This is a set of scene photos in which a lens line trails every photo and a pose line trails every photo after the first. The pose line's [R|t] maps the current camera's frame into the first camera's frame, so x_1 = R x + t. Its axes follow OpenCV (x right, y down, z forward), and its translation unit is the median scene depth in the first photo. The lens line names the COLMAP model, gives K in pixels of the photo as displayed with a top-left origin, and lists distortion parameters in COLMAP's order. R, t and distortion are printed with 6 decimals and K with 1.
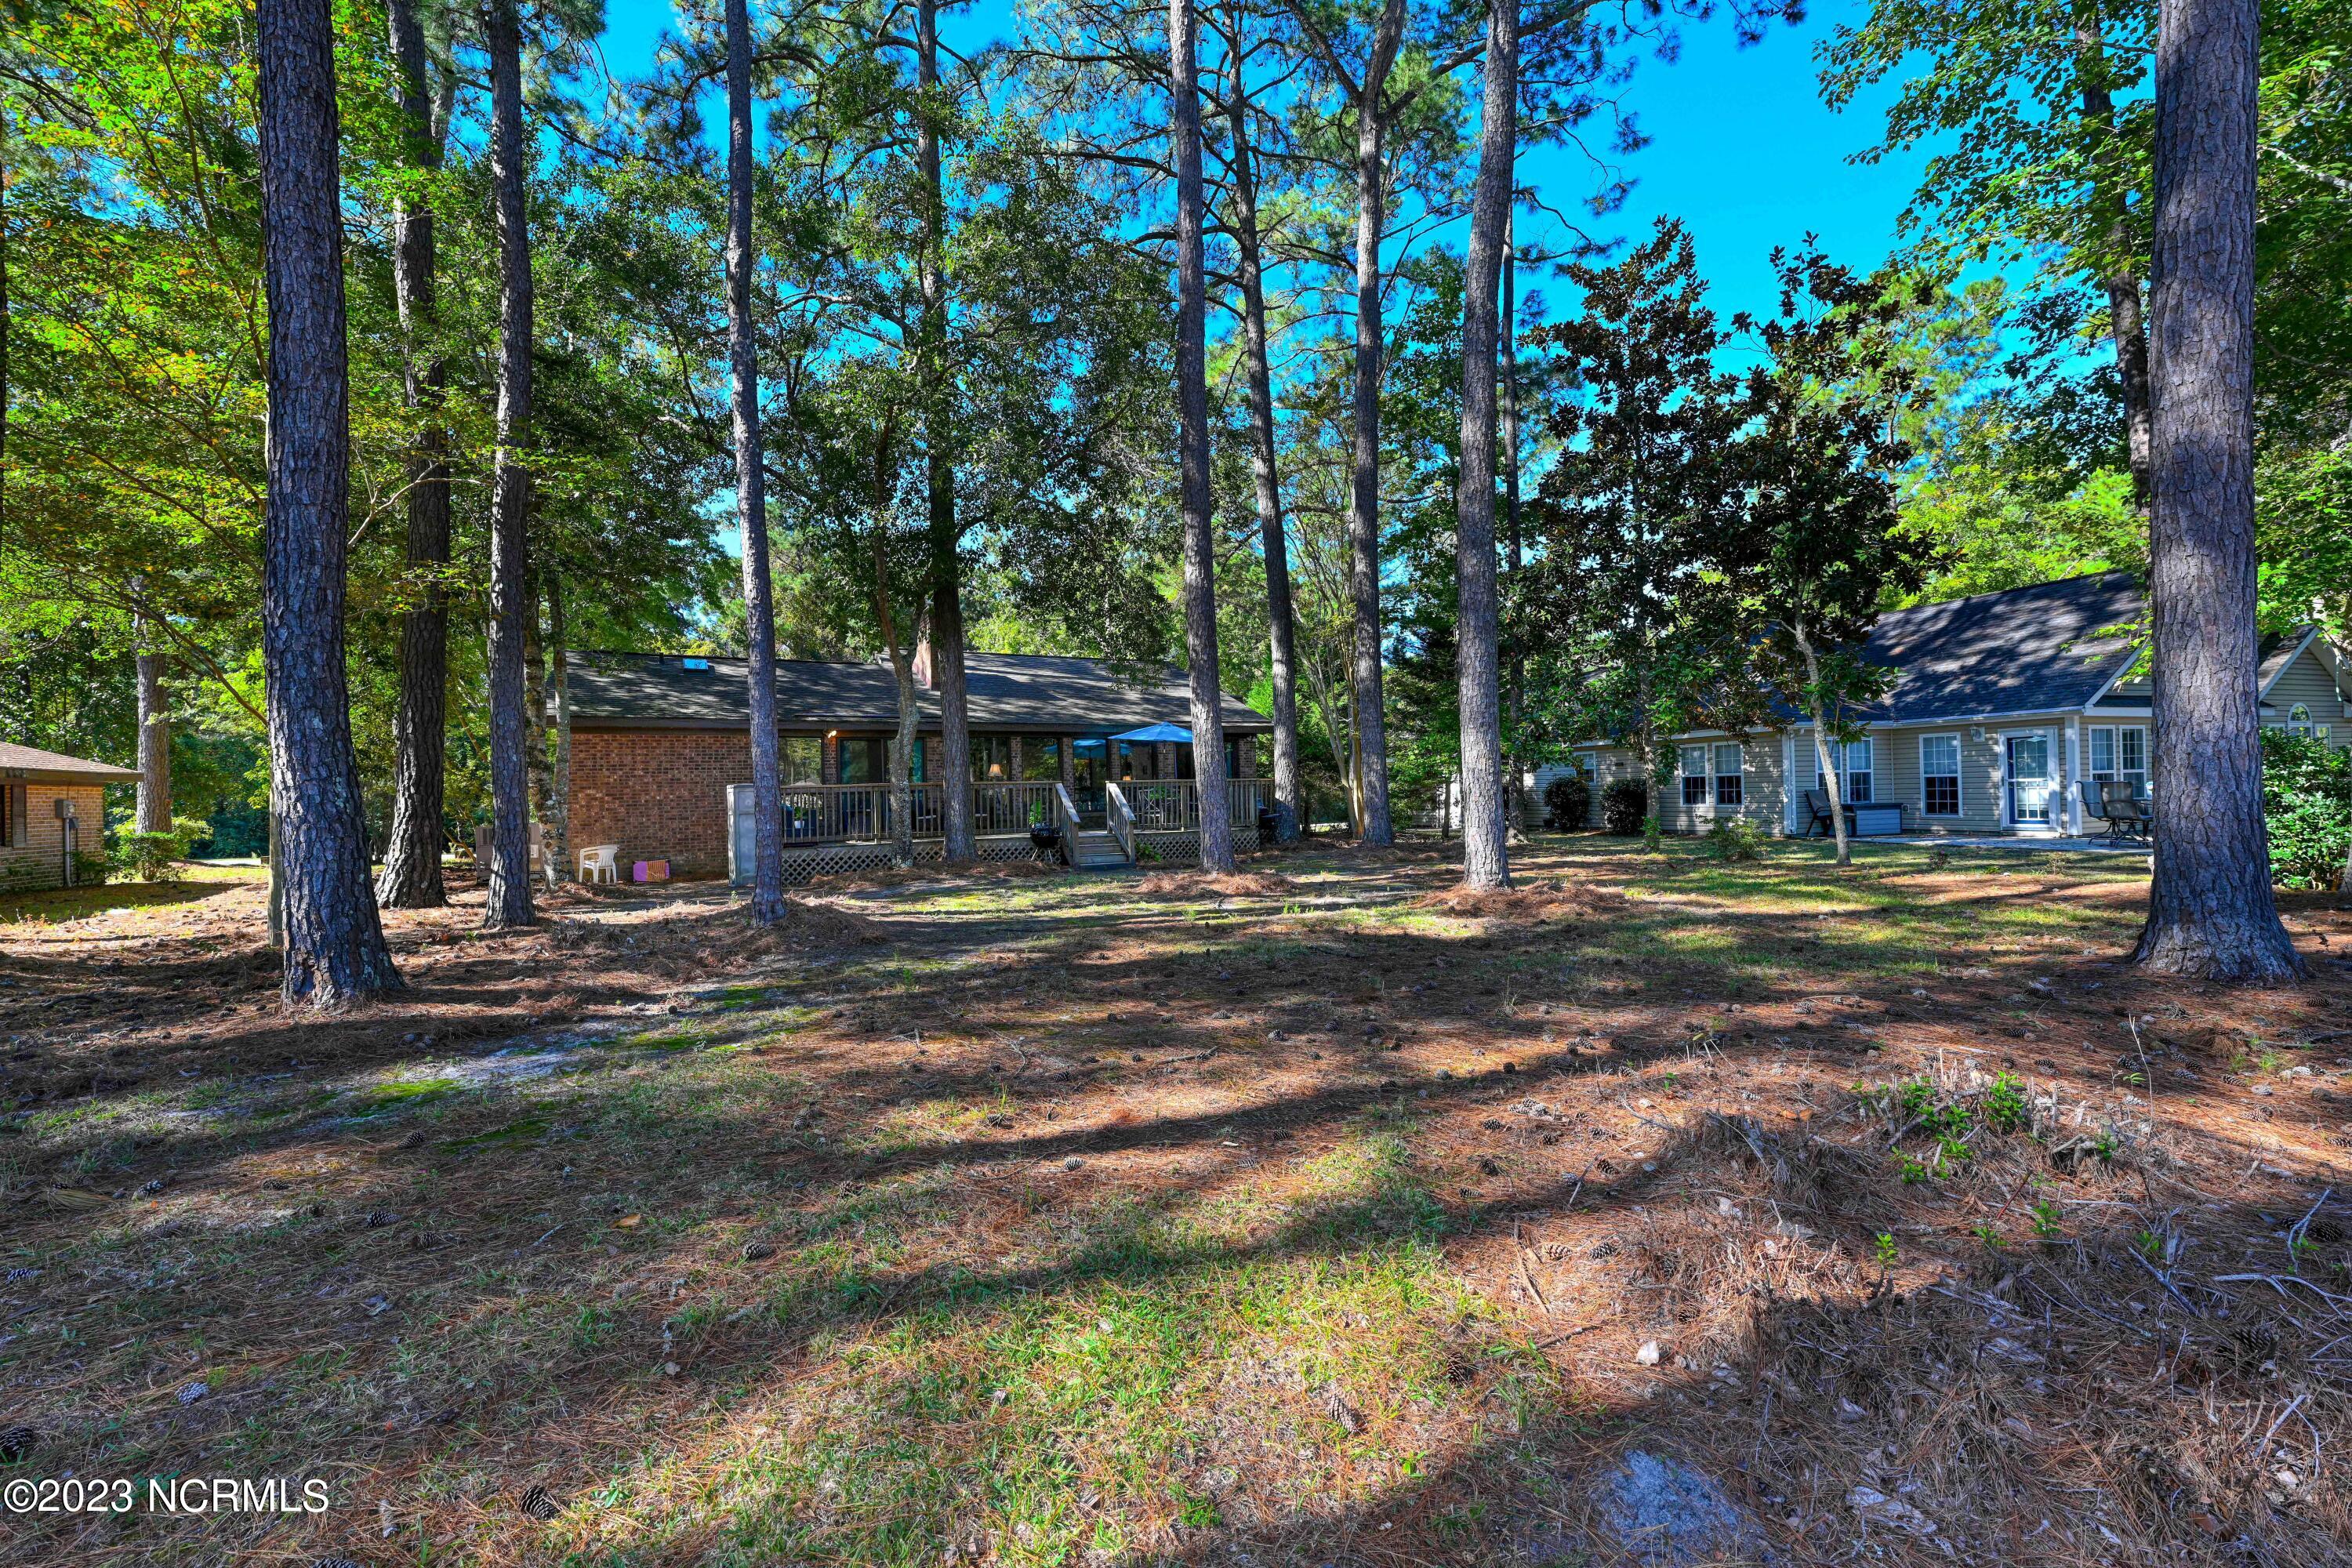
lens RADIAL K [[937.0, 0, 1176.0], [0, 937.0, 784.0], [0, 0, 1]] dist [-0.050219, 0.000122]
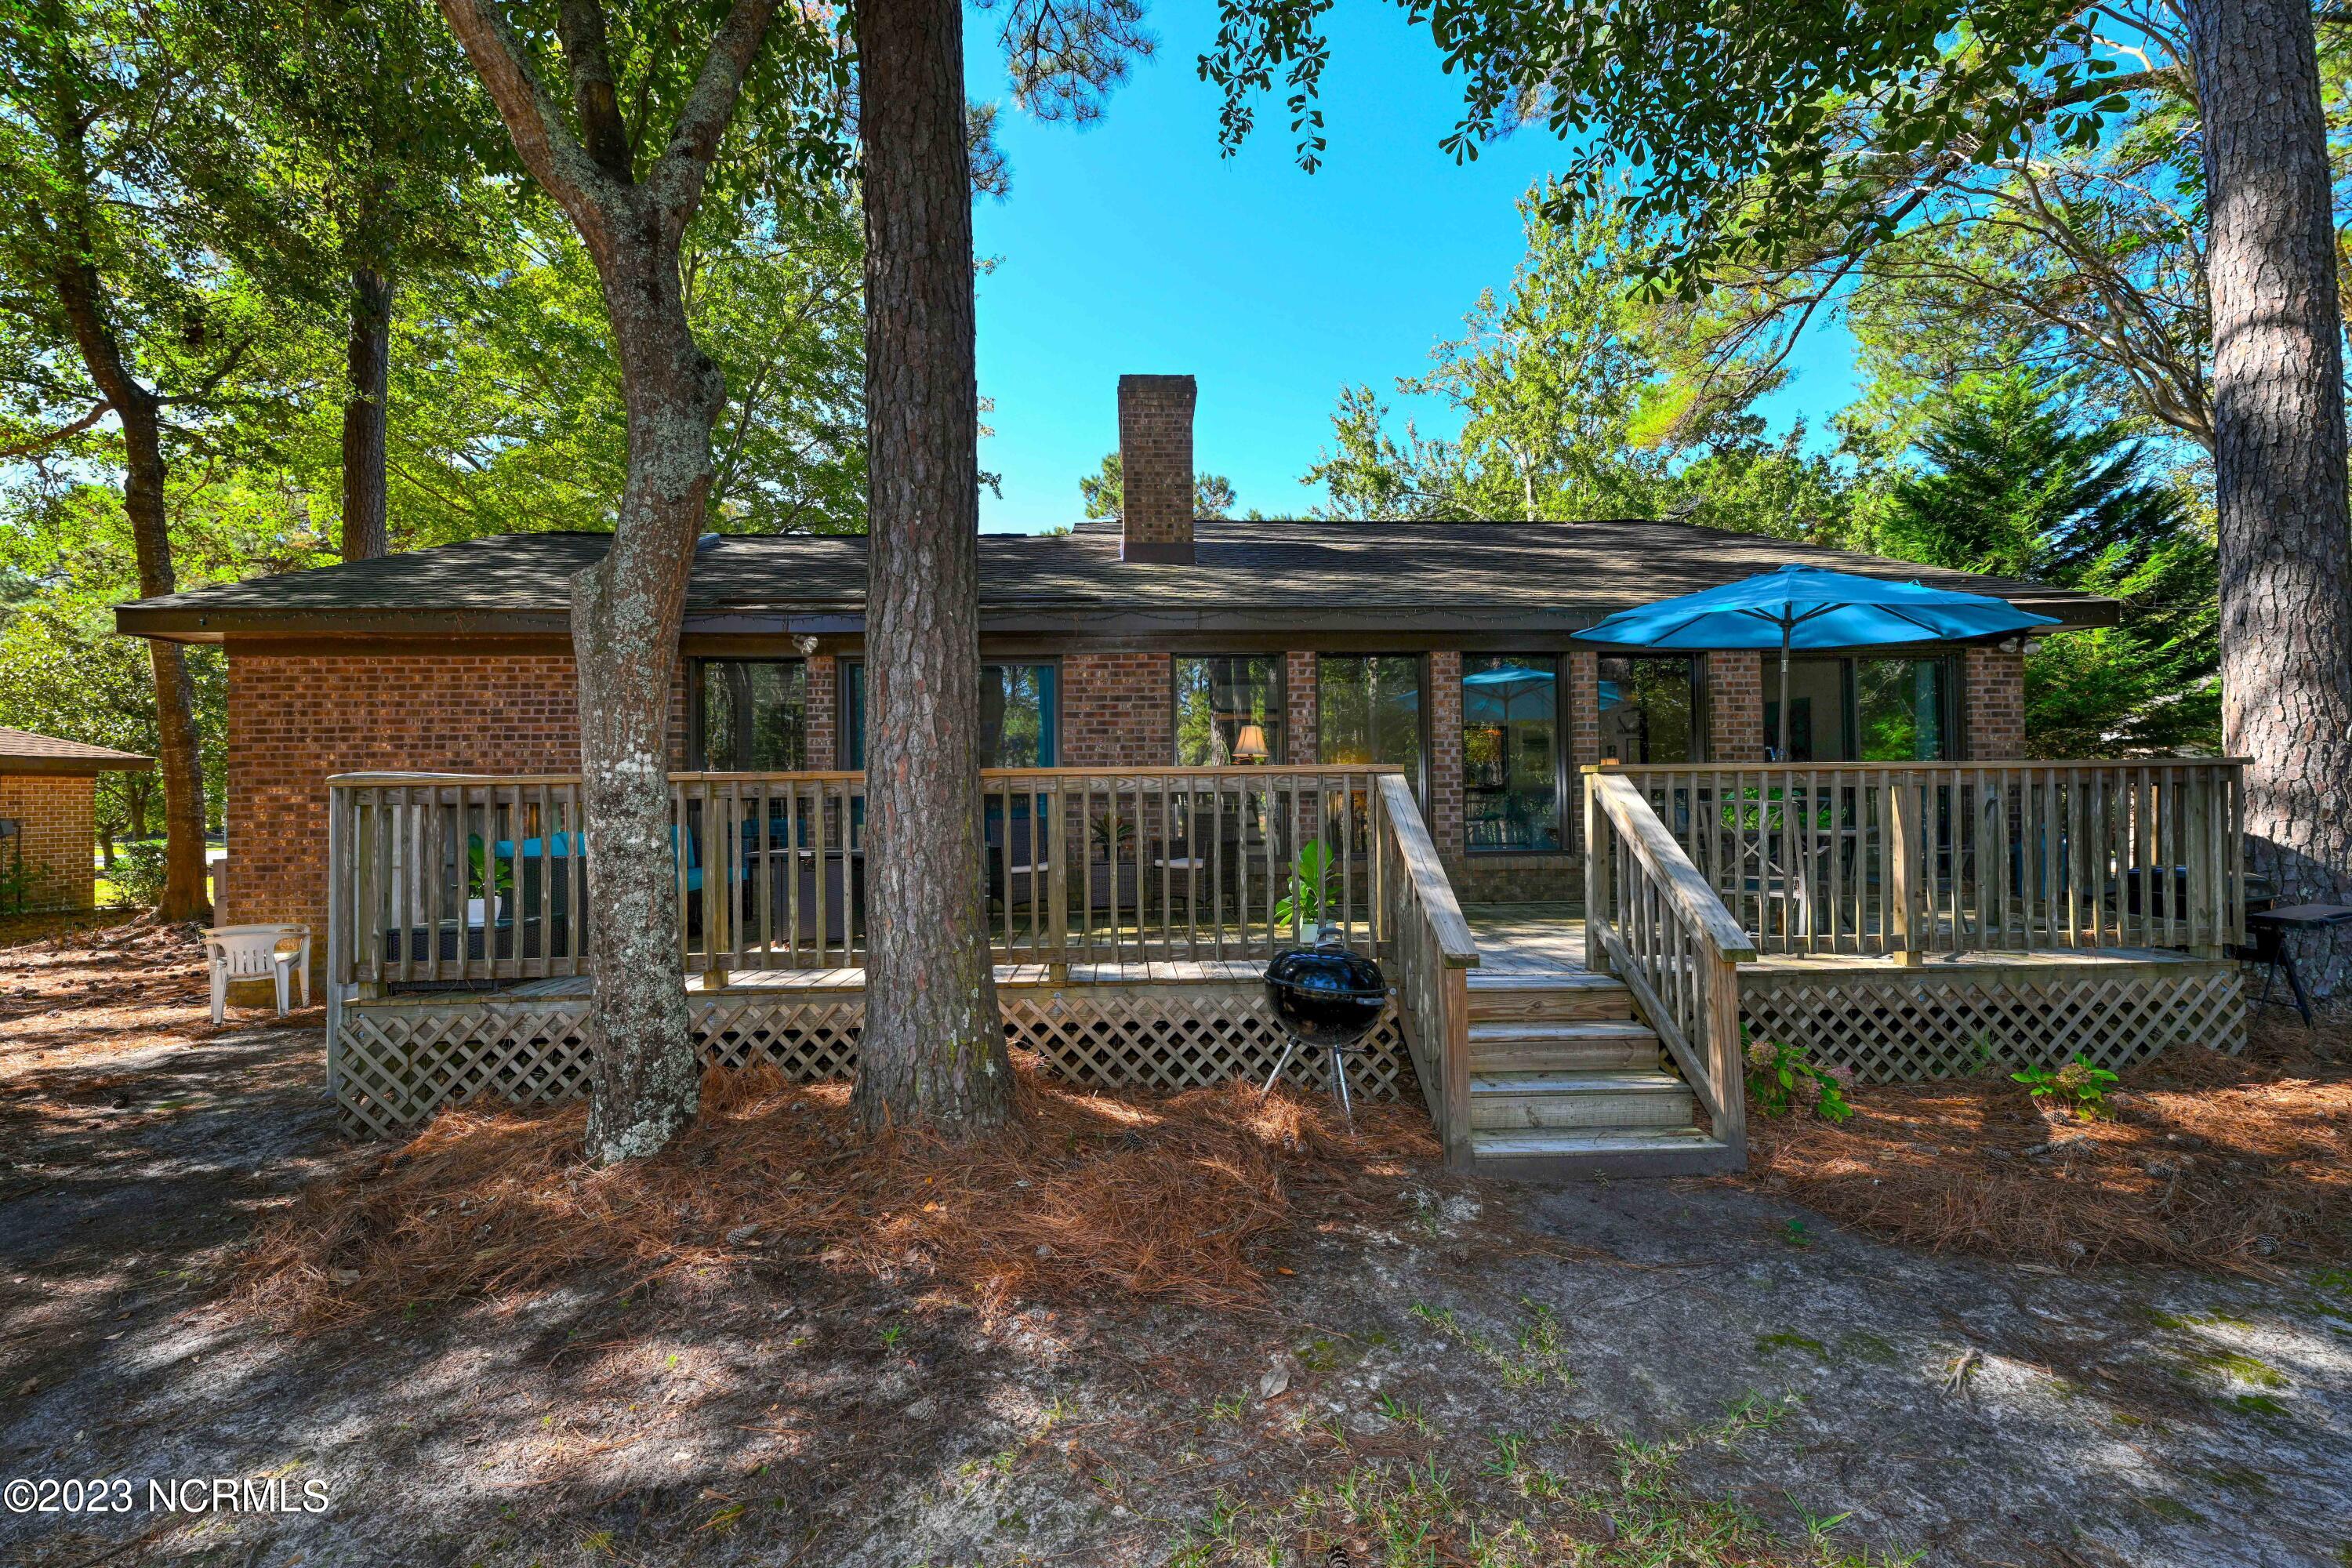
lens RADIAL K [[937.0, 0, 1176.0], [0, 937.0, 784.0], [0, 0, 1]] dist [-0.050219, 0.000122]
pose [[0.915965, 0.019675, -0.400776, -0.071351], [-0.019871, 0.999796, 0.003668, 0.002288], [0.400767, 0.004604, 0.916169, 0.677982]]
